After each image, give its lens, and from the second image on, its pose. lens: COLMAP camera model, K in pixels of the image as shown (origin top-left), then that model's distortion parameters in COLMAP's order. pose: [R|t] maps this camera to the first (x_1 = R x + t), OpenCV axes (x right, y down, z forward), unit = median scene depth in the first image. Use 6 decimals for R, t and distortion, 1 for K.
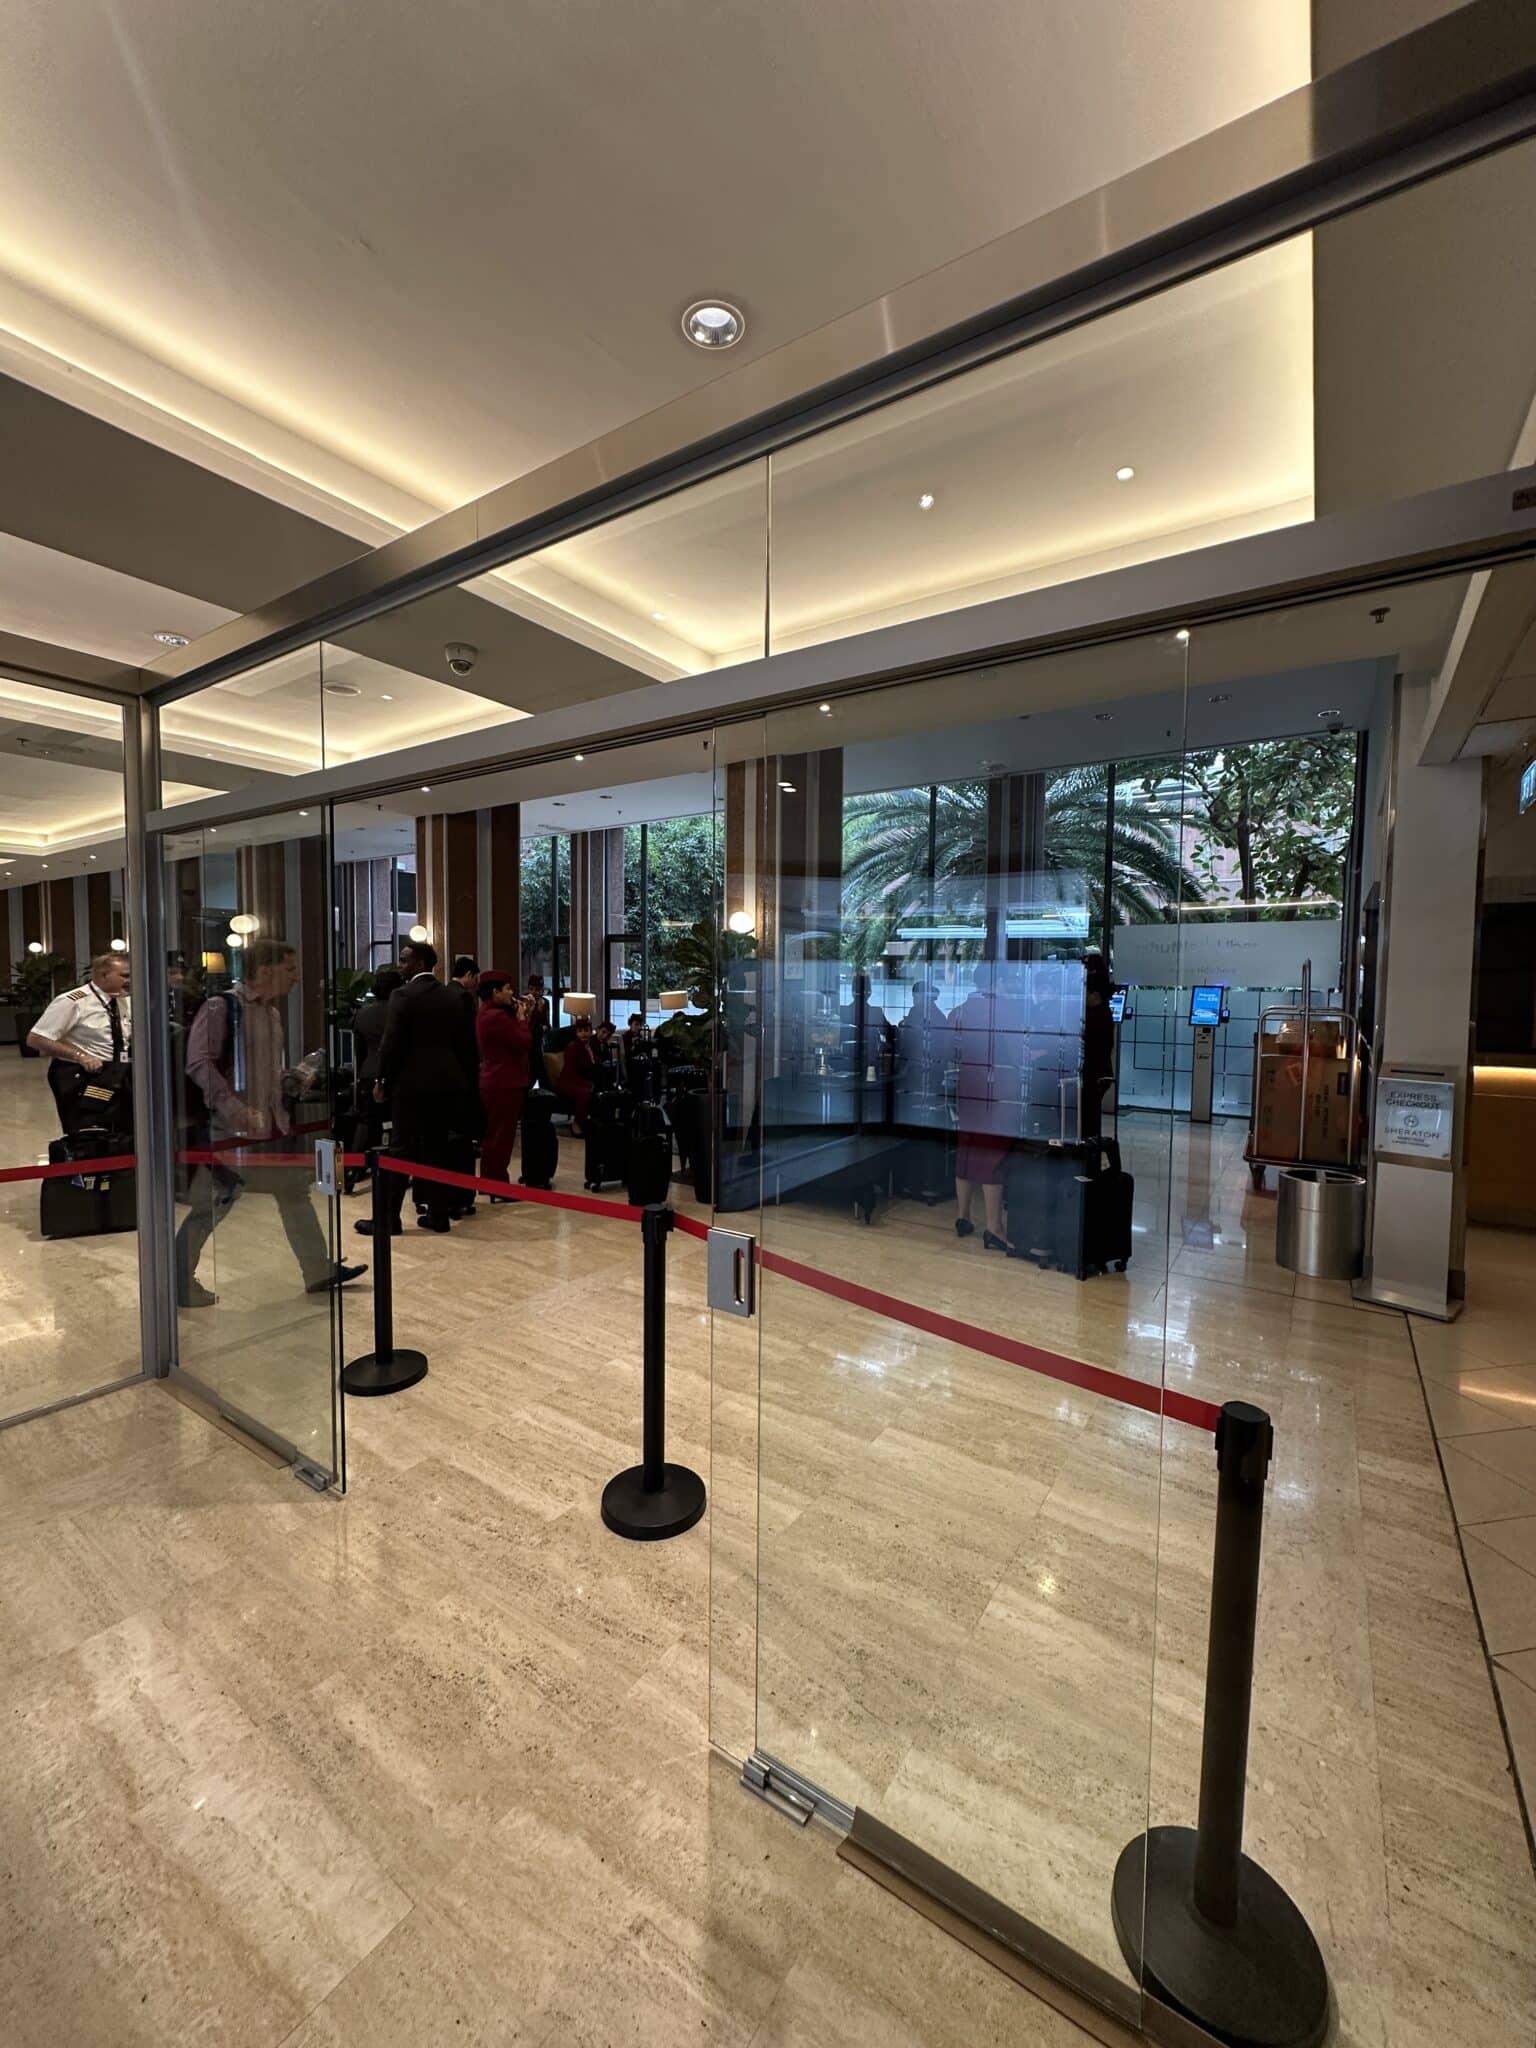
lens RADIAL K [[815.0, 0, 768.8], [0, 815.0, 1021.8], [0, 0, 1]] dist [-0.000124, 0.000064]
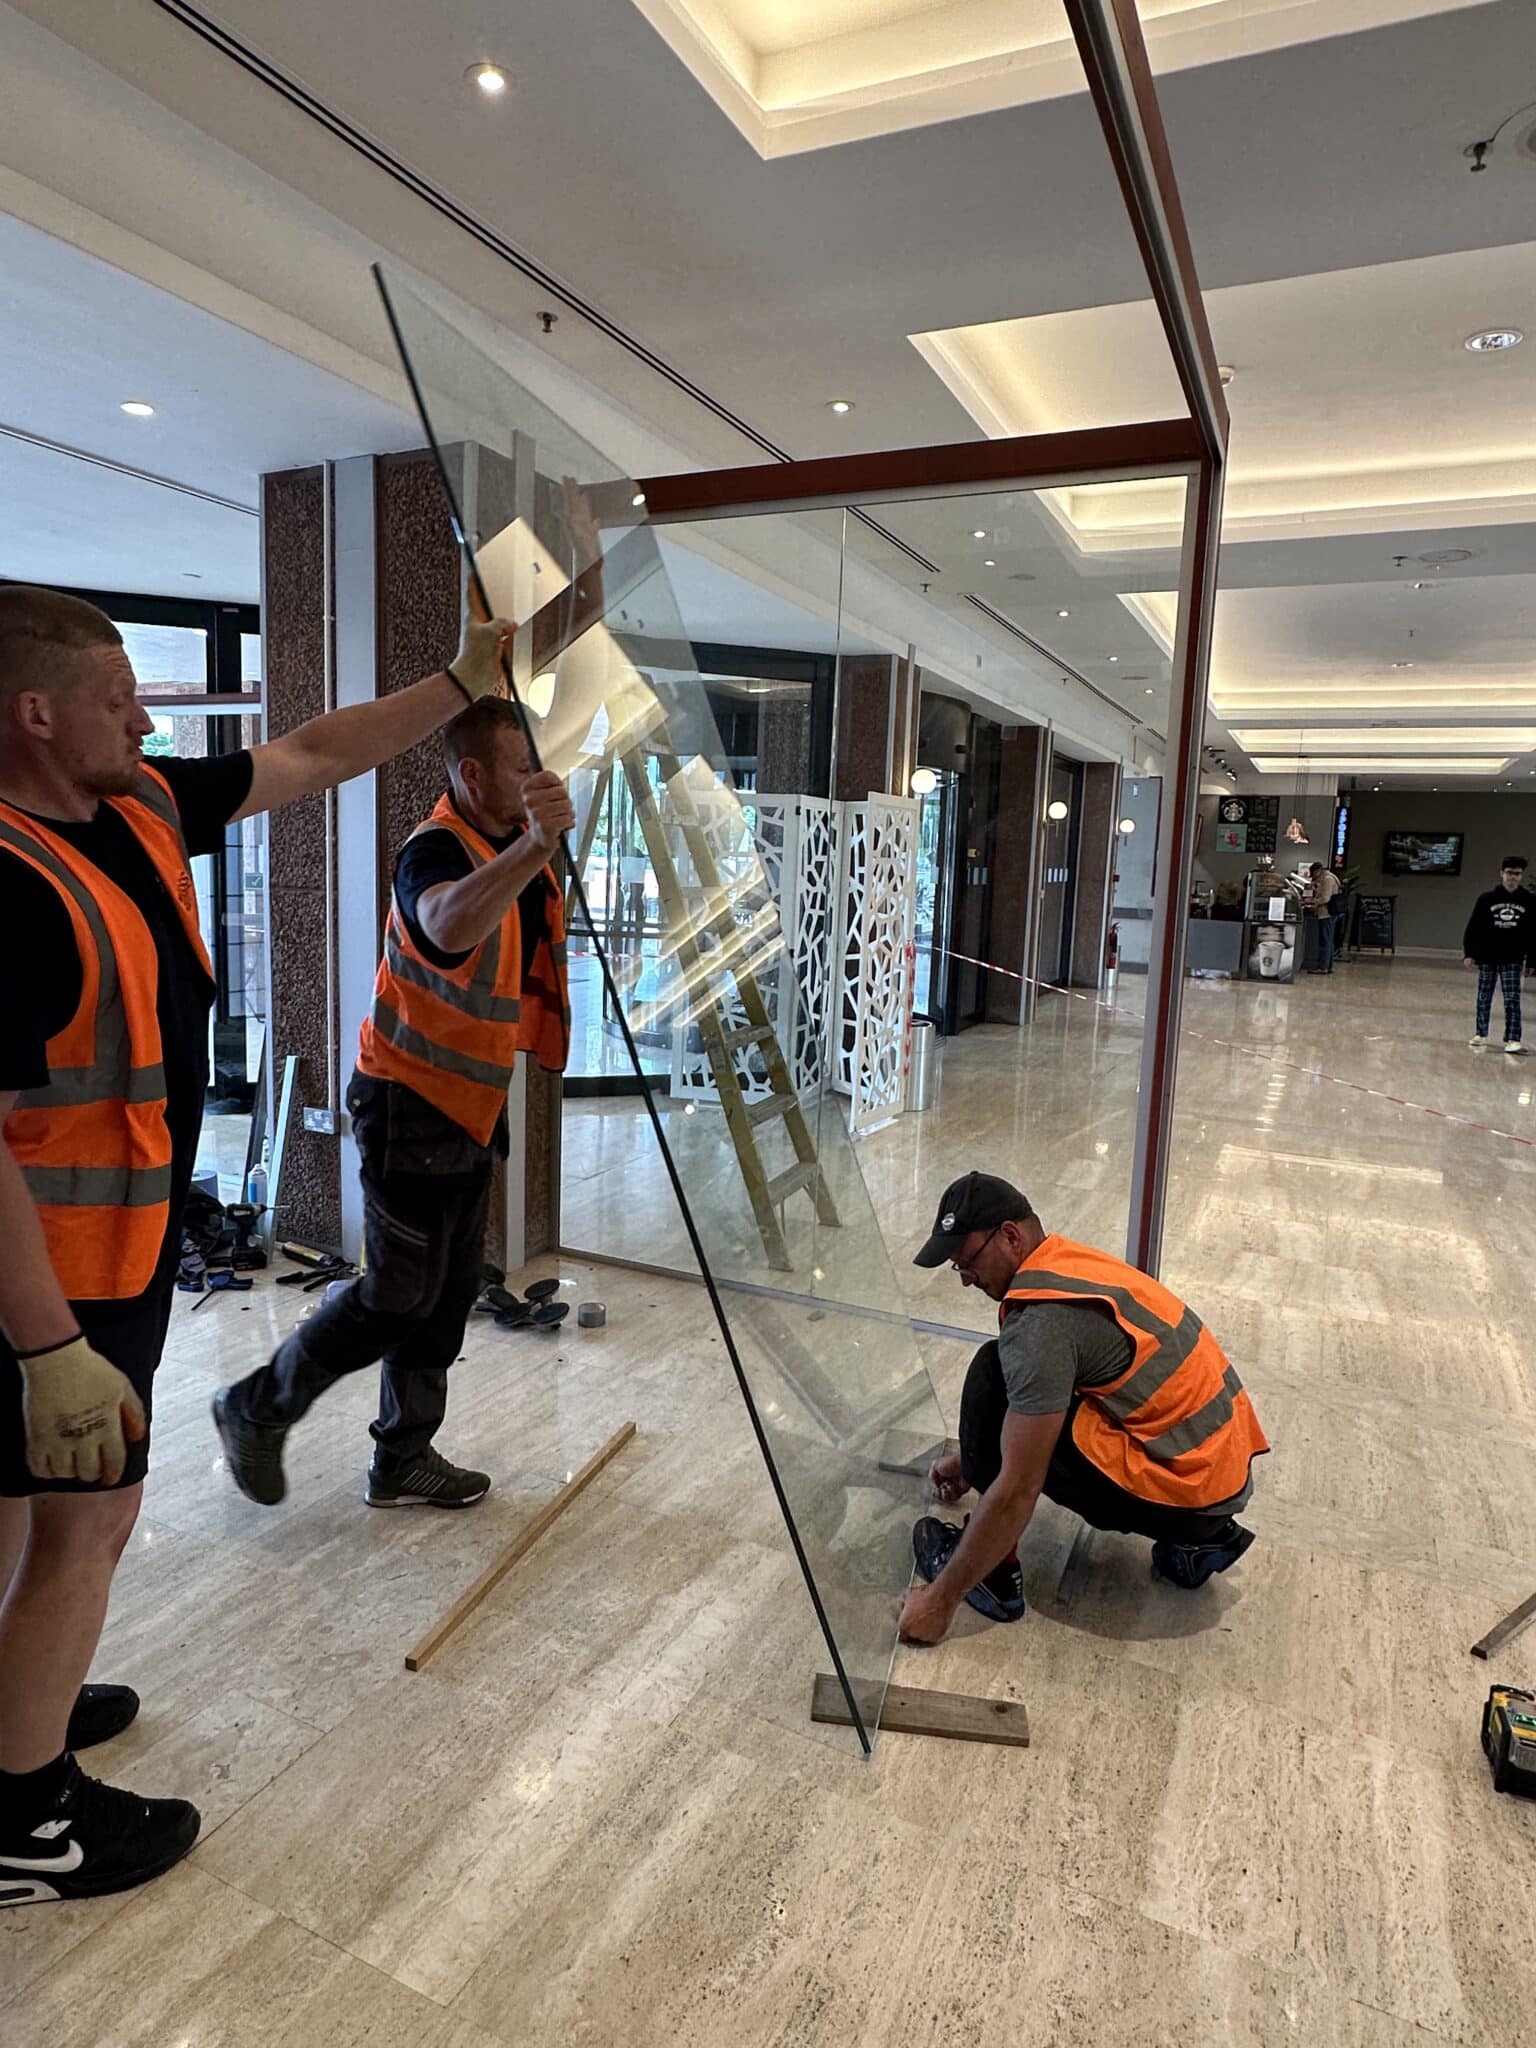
lens RADIAL K [[1200.5, 0, 760.2], [0, 1200.5, 1010.5], [0, 0, 1]] dist [-0.001772, -0.000531]
pose [[0.148281, 0.124929, -0.981023, 0.309627], [-0.090769, 0.989521, 0.112292, 0.004112], [0.984771, 0.072396, 0.158067, 0.543483]]
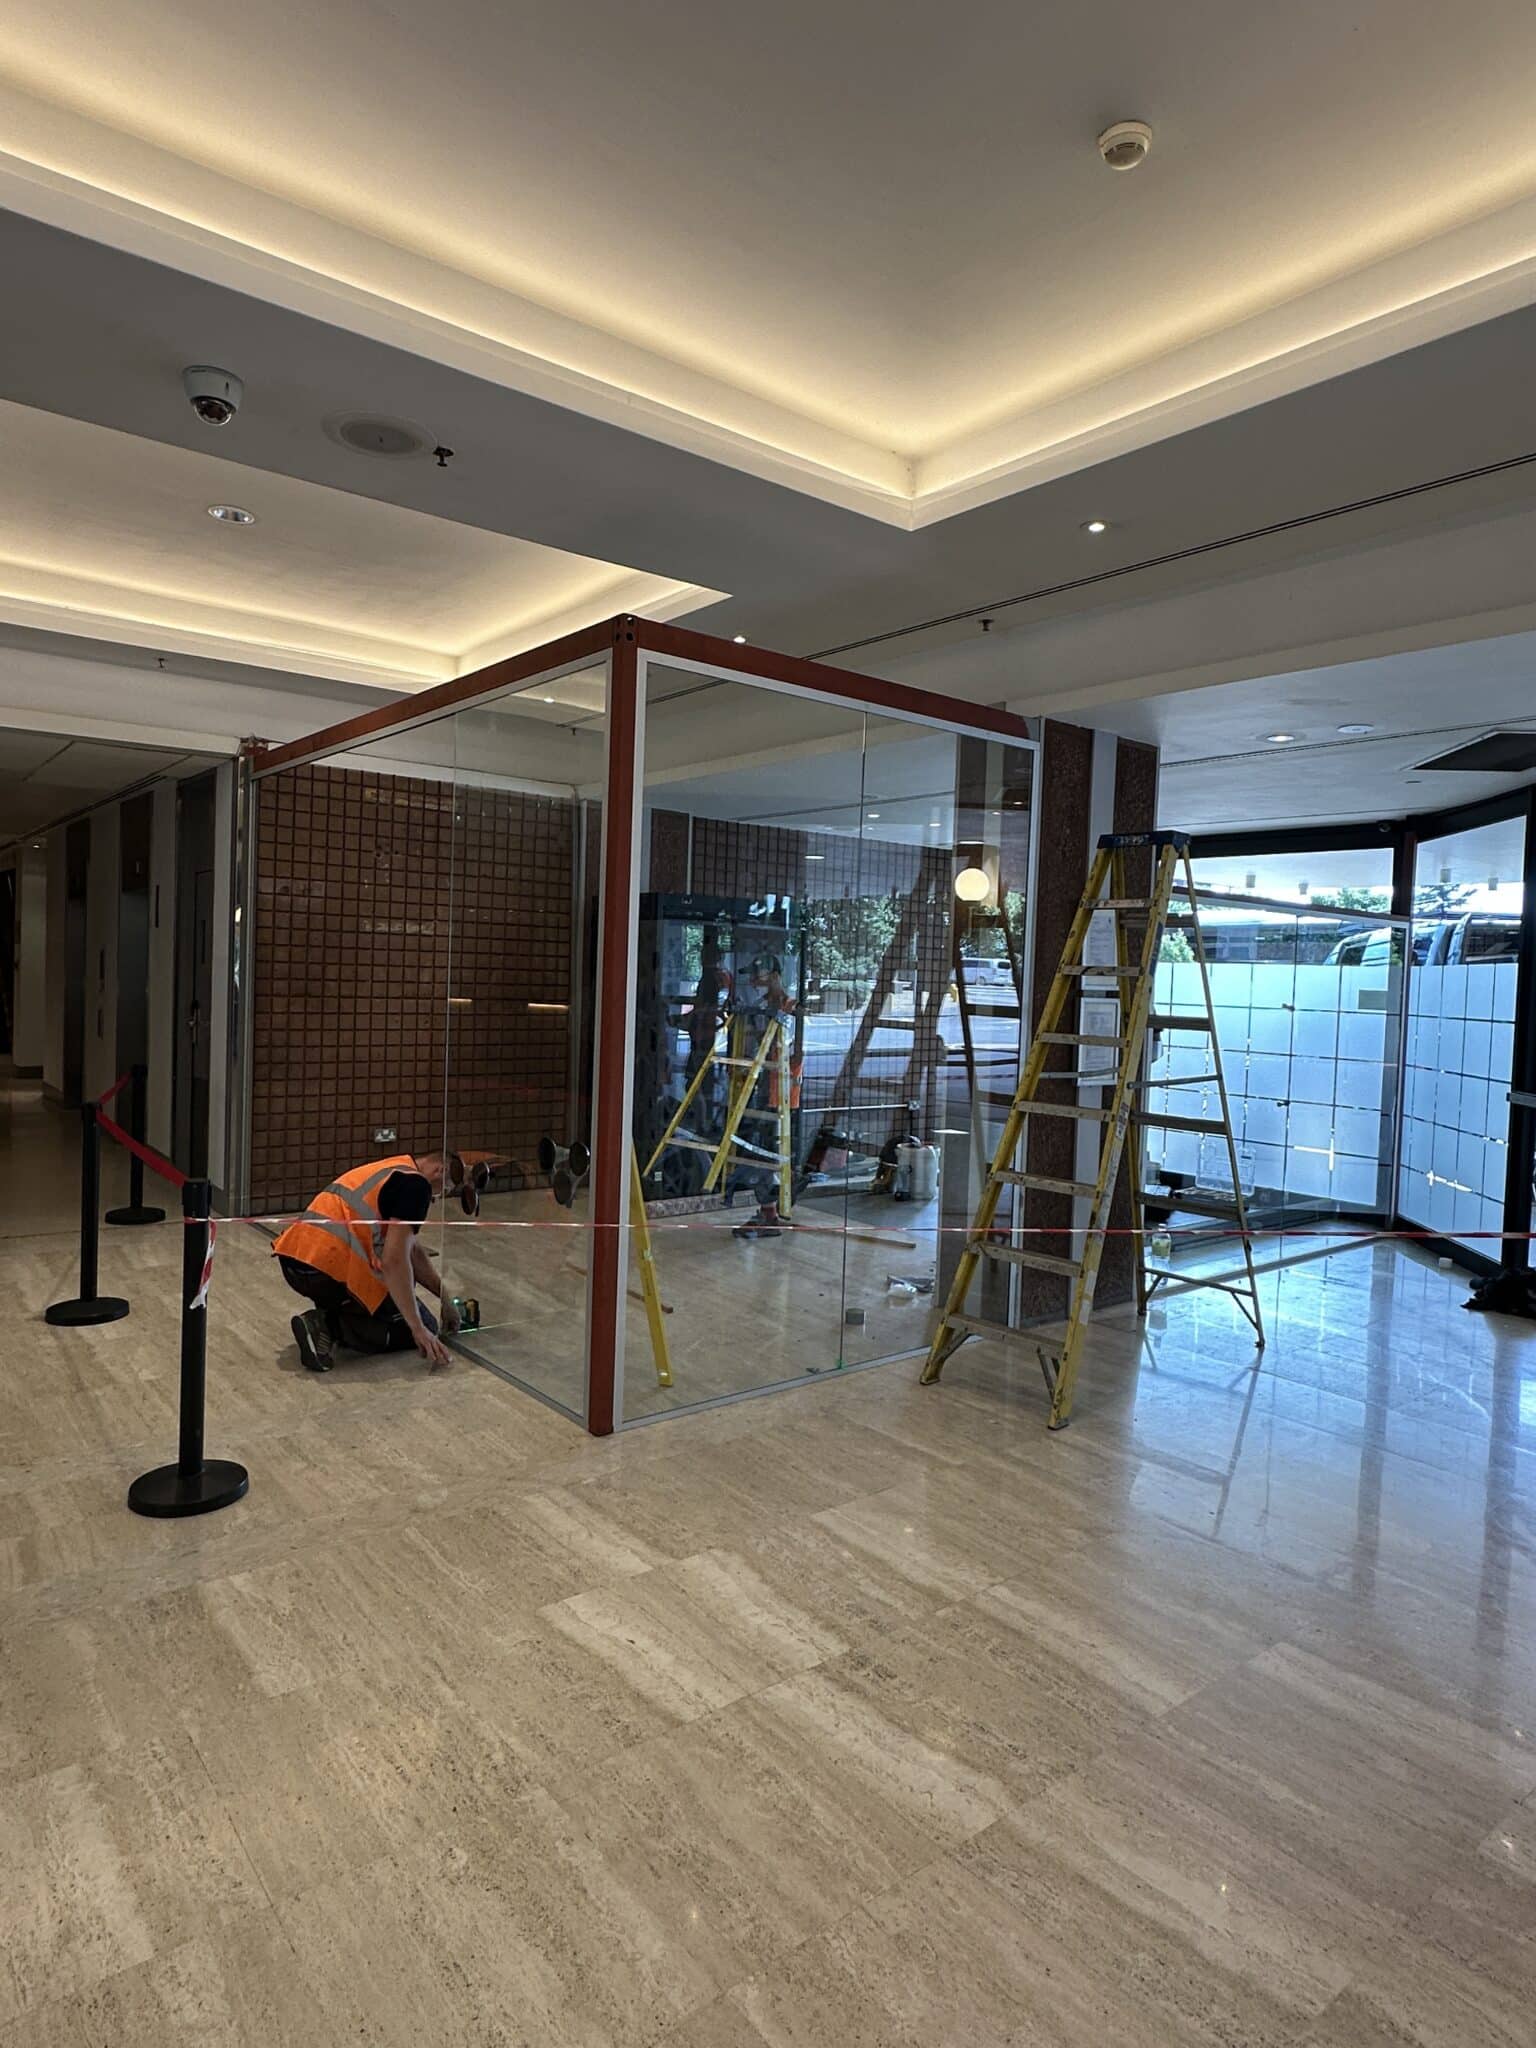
lens RADIAL K [[1204.4, 0, 772.3], [0, 1204.4, 1019.2], [0, 0, 1]] dist [-0.022230, 0.000346]
pose [[-0.956452, -0.055461, 0.286573, -1.492318], [-0.029032, 0.994990, 0.095666, -0.146435], [-0.290443, 0.083180, -0.953270, 2.521785]]
